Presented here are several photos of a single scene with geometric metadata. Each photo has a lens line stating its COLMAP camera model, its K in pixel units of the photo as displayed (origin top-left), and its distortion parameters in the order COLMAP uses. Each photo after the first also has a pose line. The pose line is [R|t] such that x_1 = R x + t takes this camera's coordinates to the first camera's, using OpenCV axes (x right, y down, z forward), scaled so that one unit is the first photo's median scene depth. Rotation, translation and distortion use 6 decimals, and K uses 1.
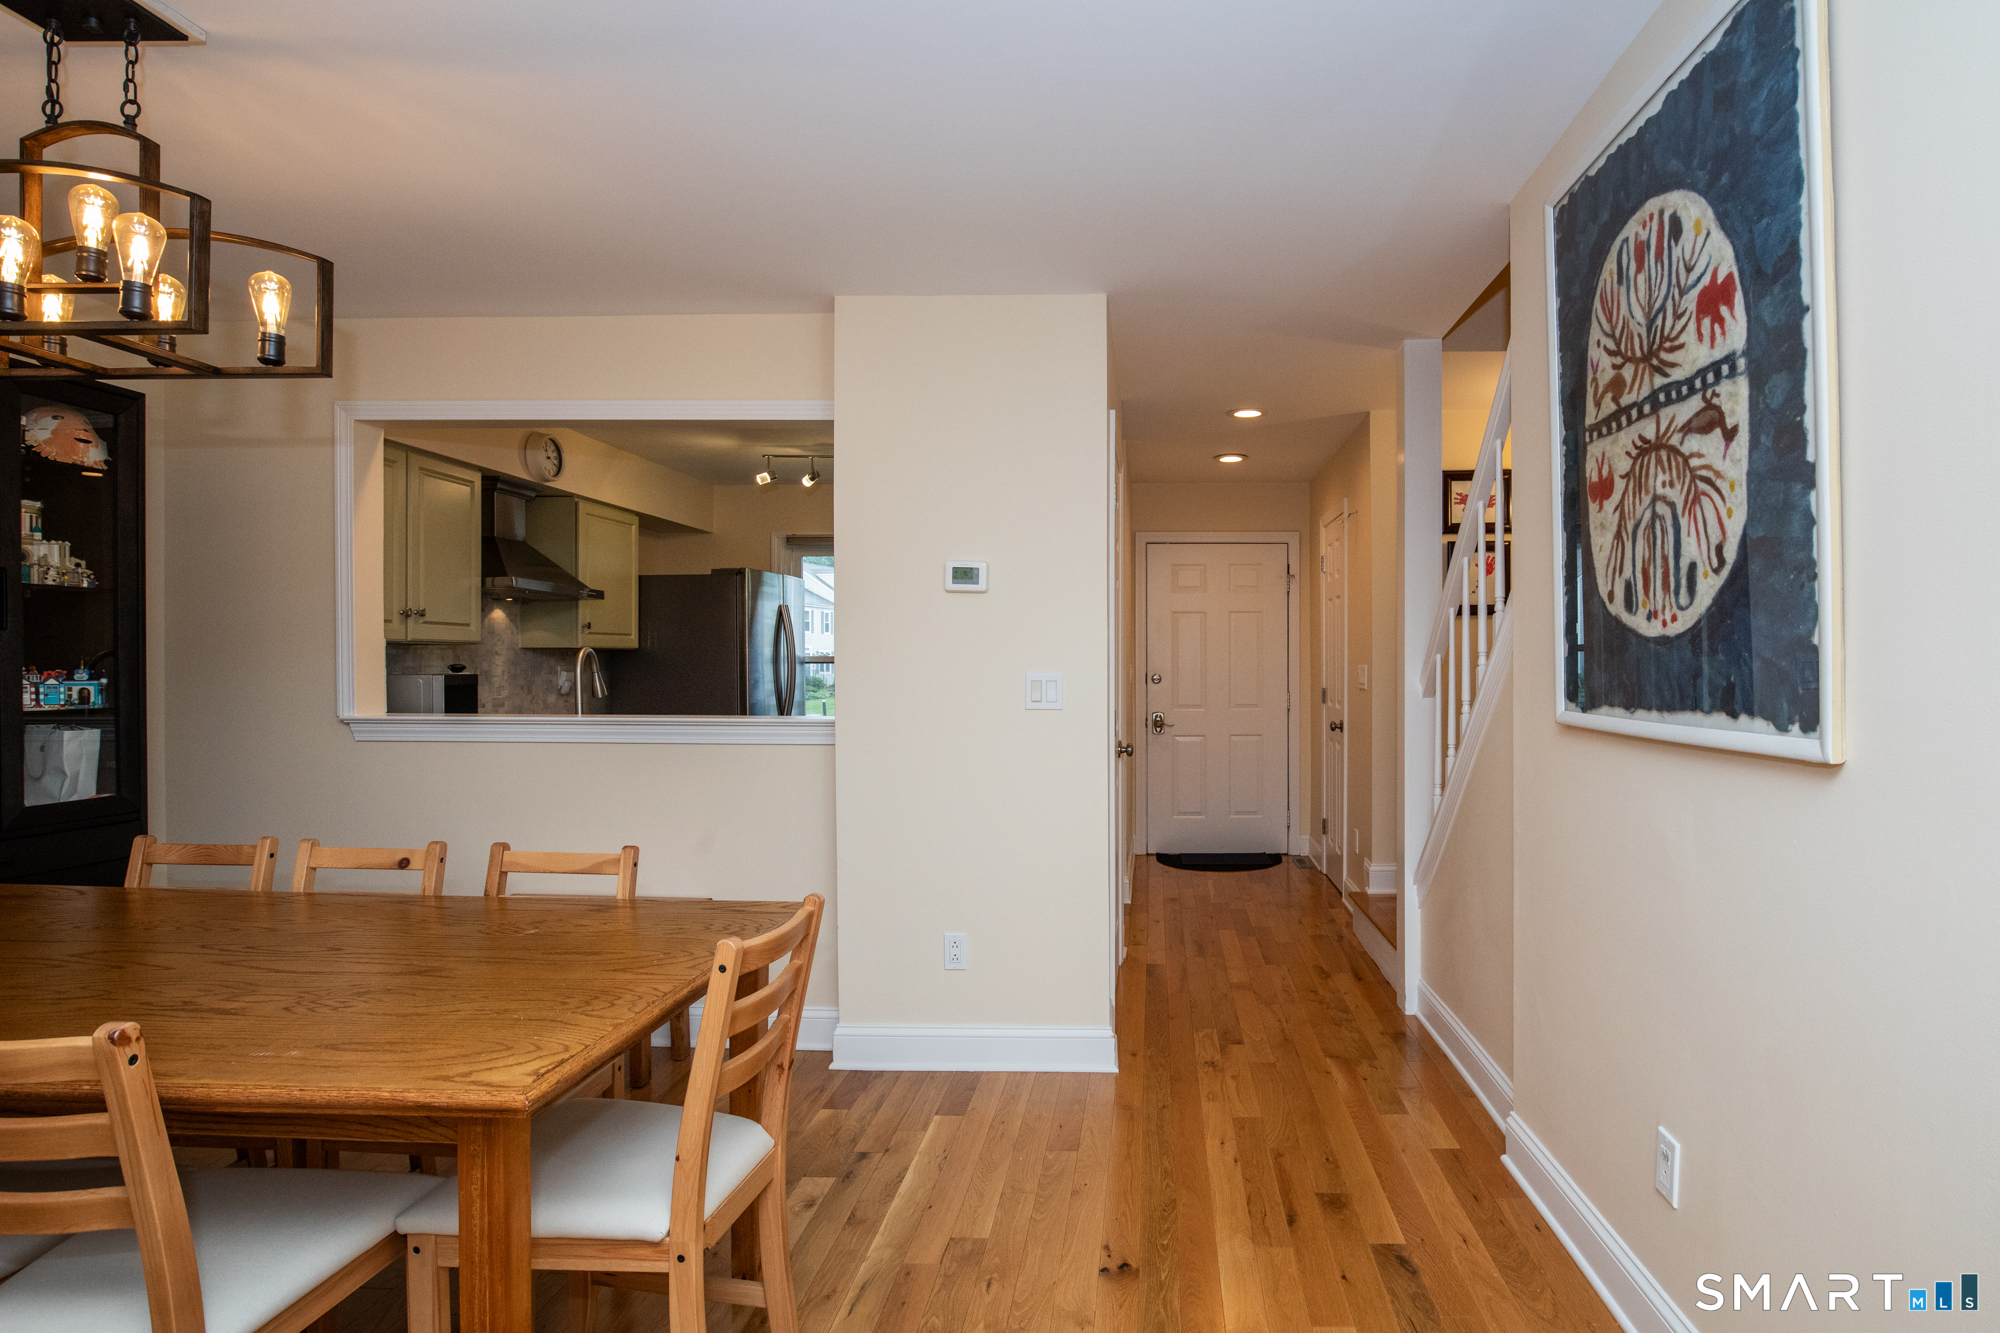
lens RADIAL K [[1032.8, 0, 1138.1], [0, 1032.8, 668.2], [0, 0, 1]] dist [-0.037932, 0.007360]
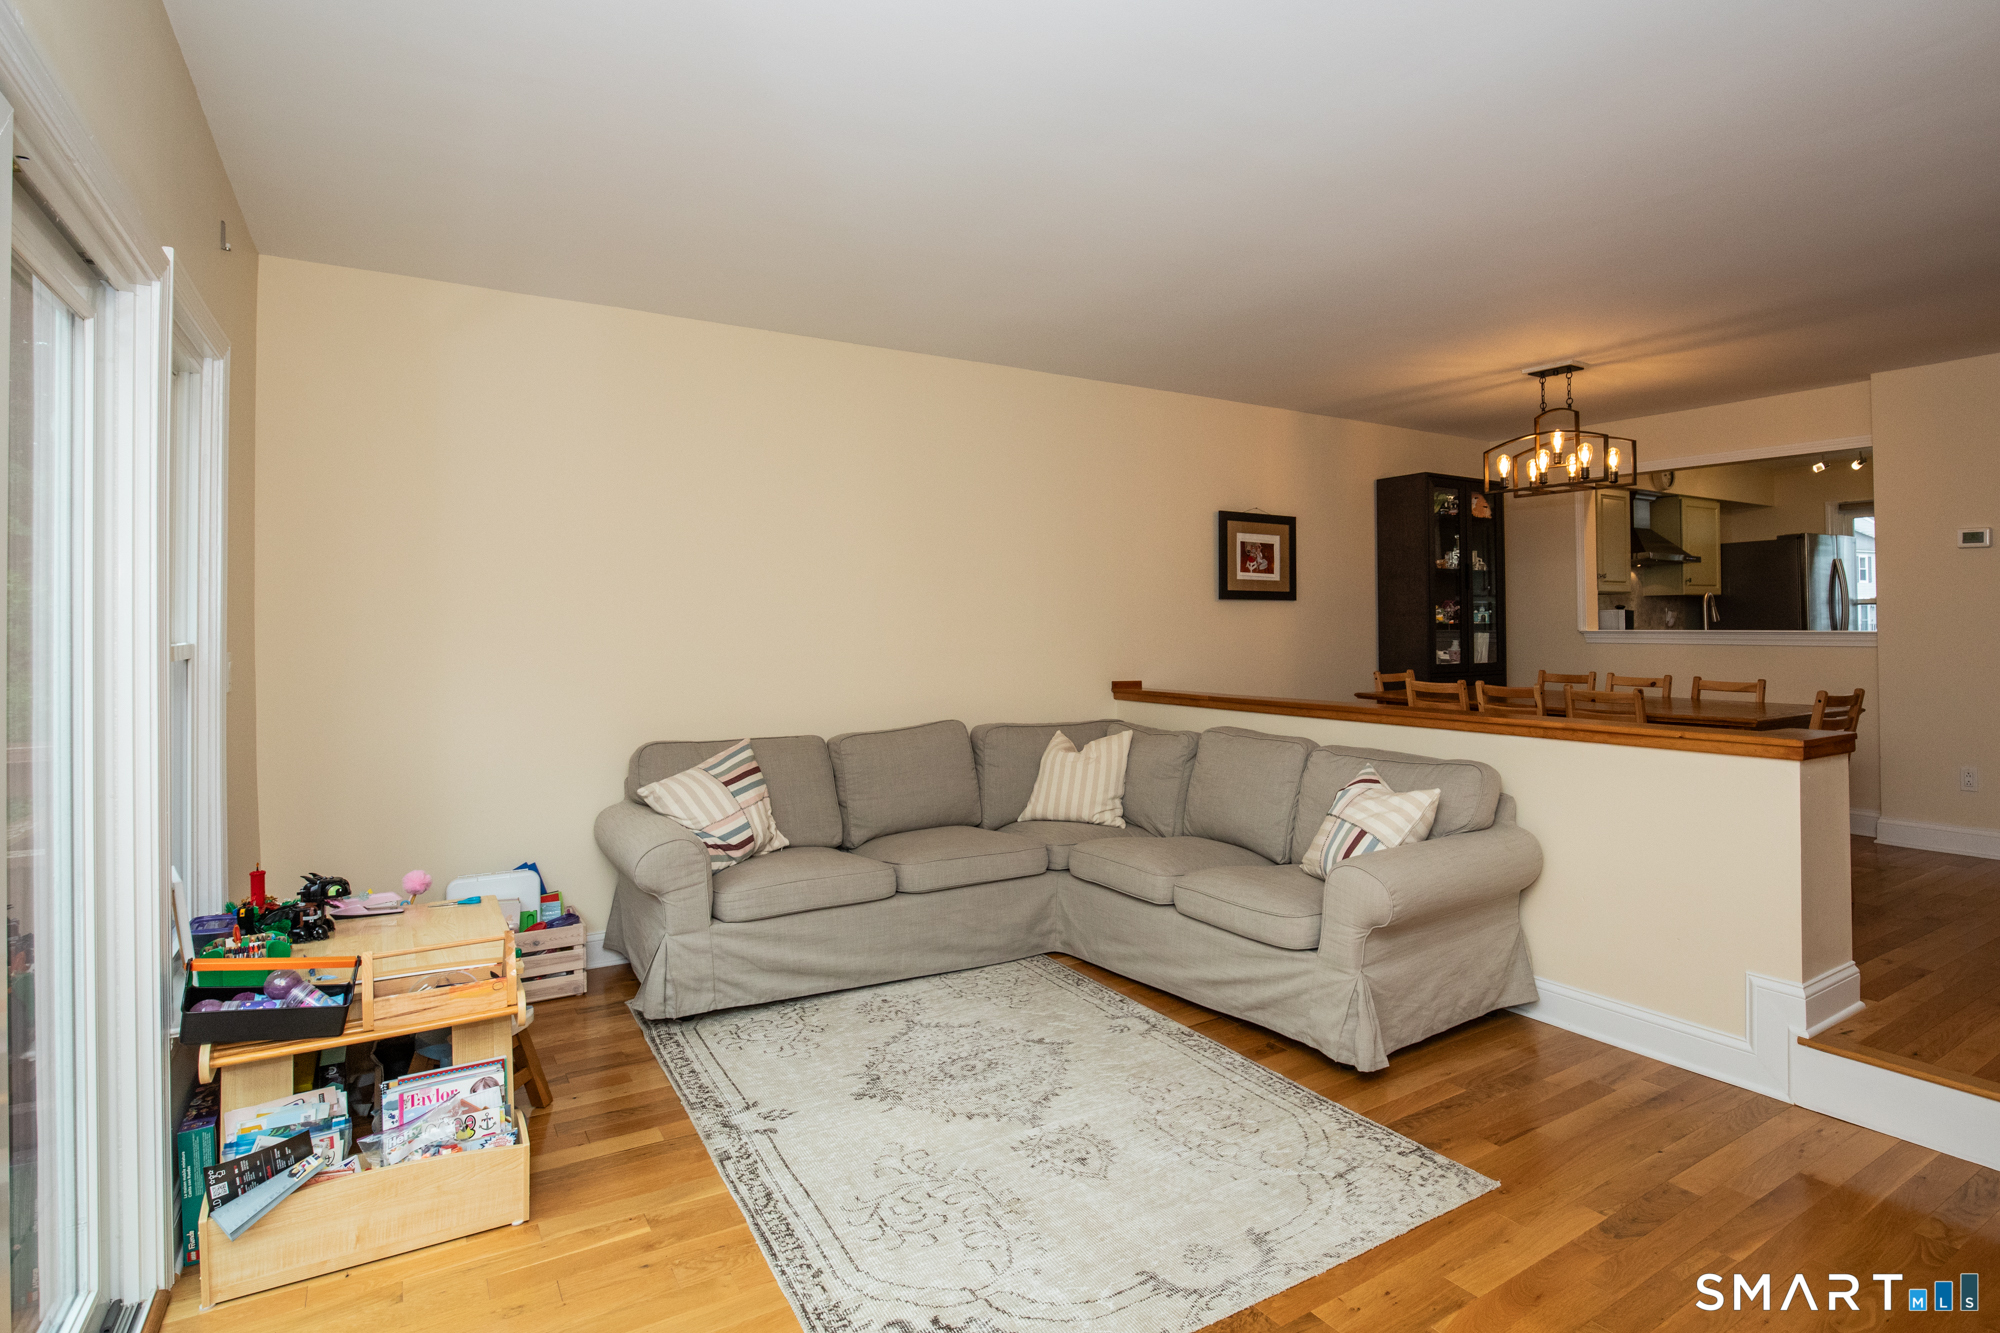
lens RADIAL K [[1032.8, 0, 1031.5], [0, 1032.8, 613.5], [0, 0, 1]] dist [-0.037932, 0.007360]
pose [[0.543740, -0.011352, -0.839177, 0.466266], [0.001080, 0.999917, -0.012827, 0.061075], [0.839253, 0.006068, 0.543707, -1.483852]]
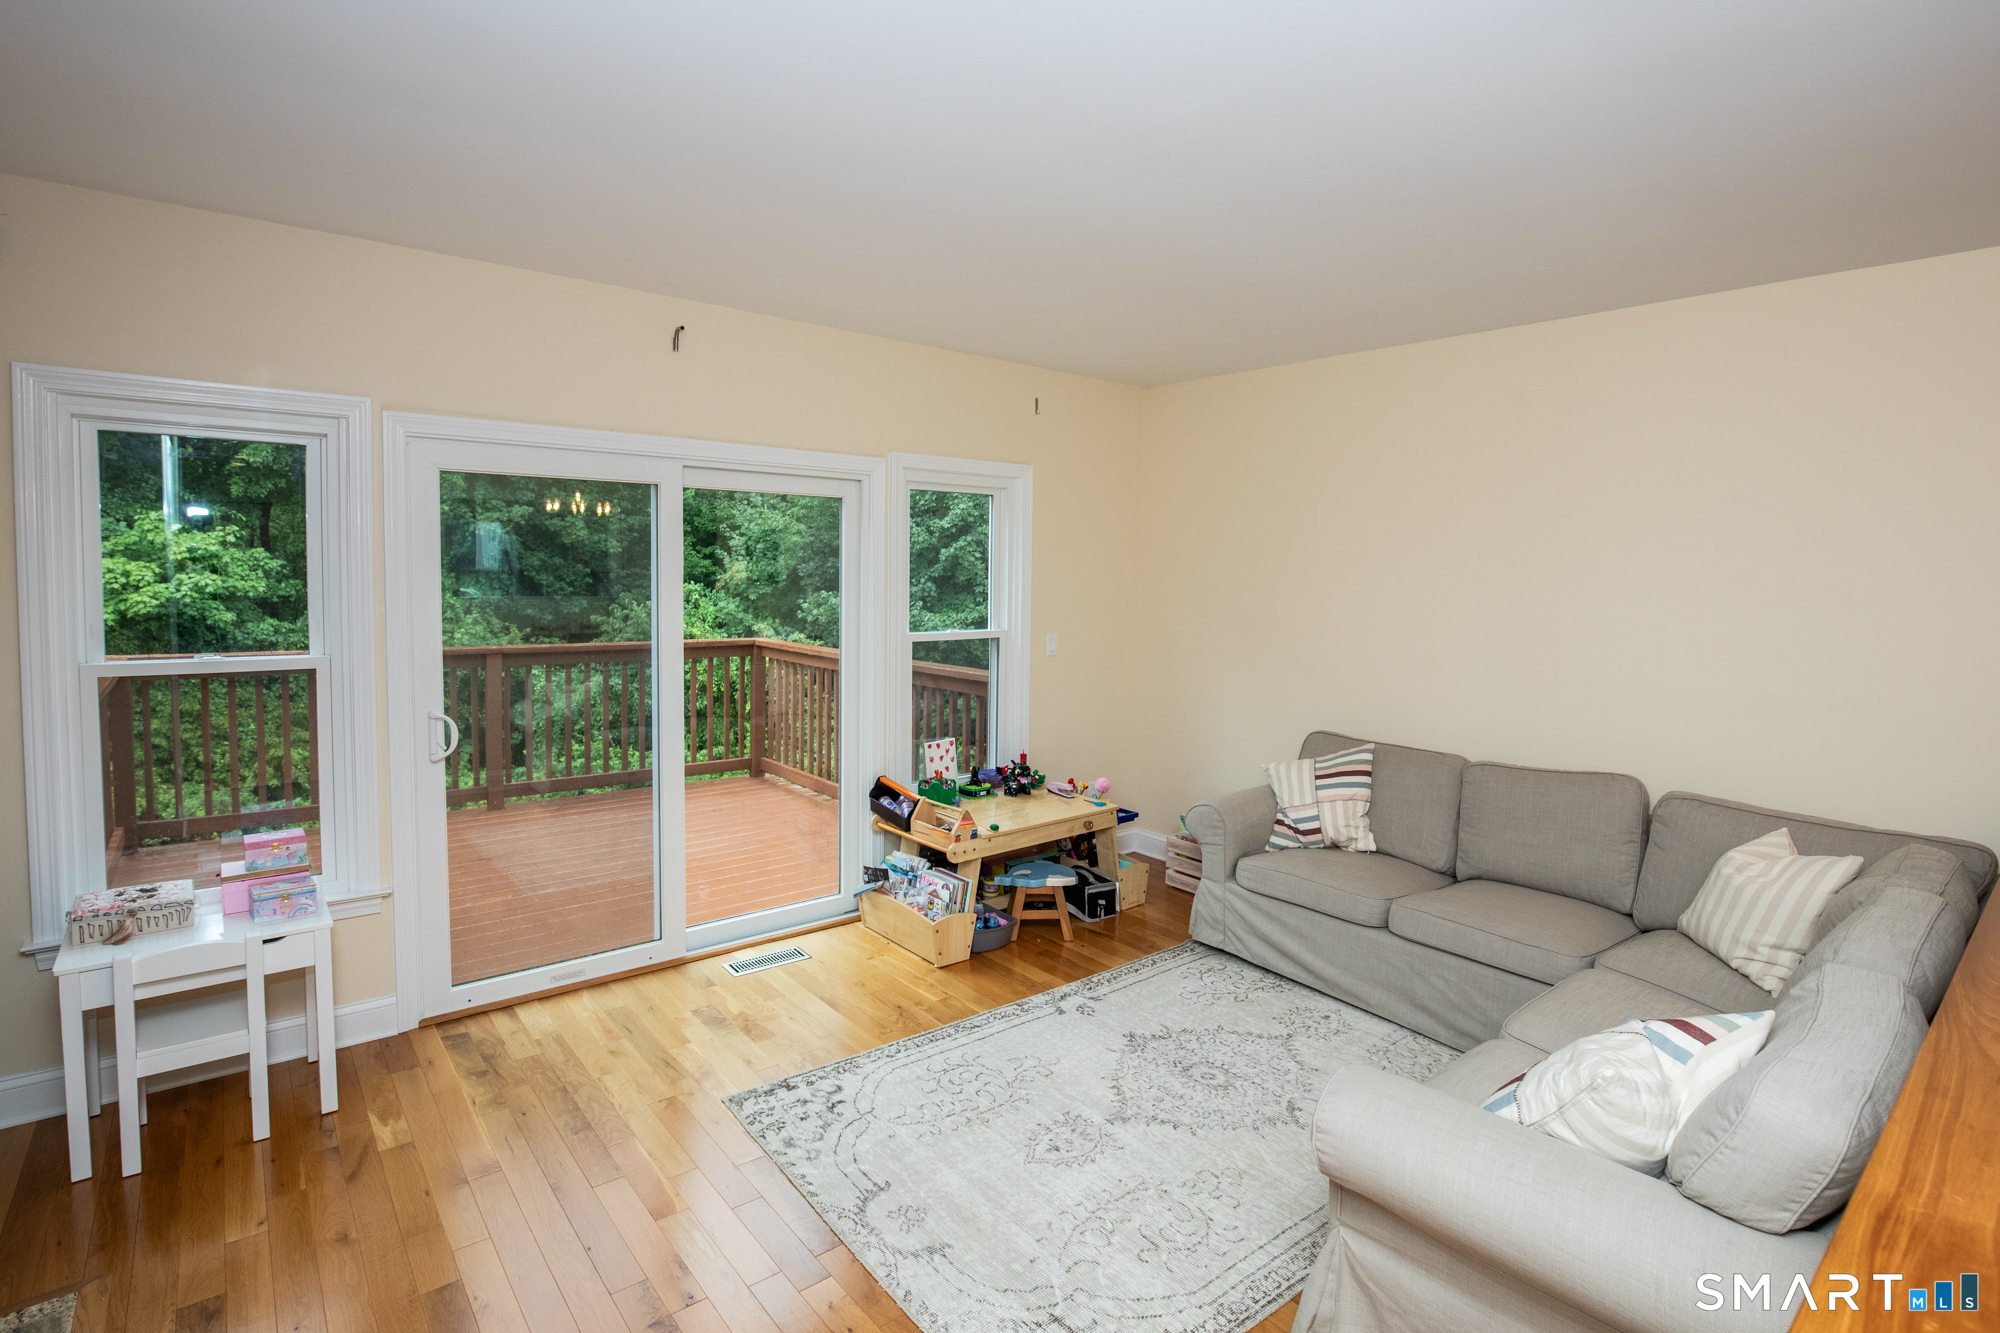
lens RADIAL K [[940.7, 0, 1029.5], [0, 940.7, 622.8], [0, 0, 1]] dist [-0.032849, 0.003574]
pose [[-0.743772, 0.024760, -0.667974, 0.304466], [-0.018438, 0.998174, 0.057530, -0.066937], [0.668178, 0.055105, -0.741957, 0.063403]]
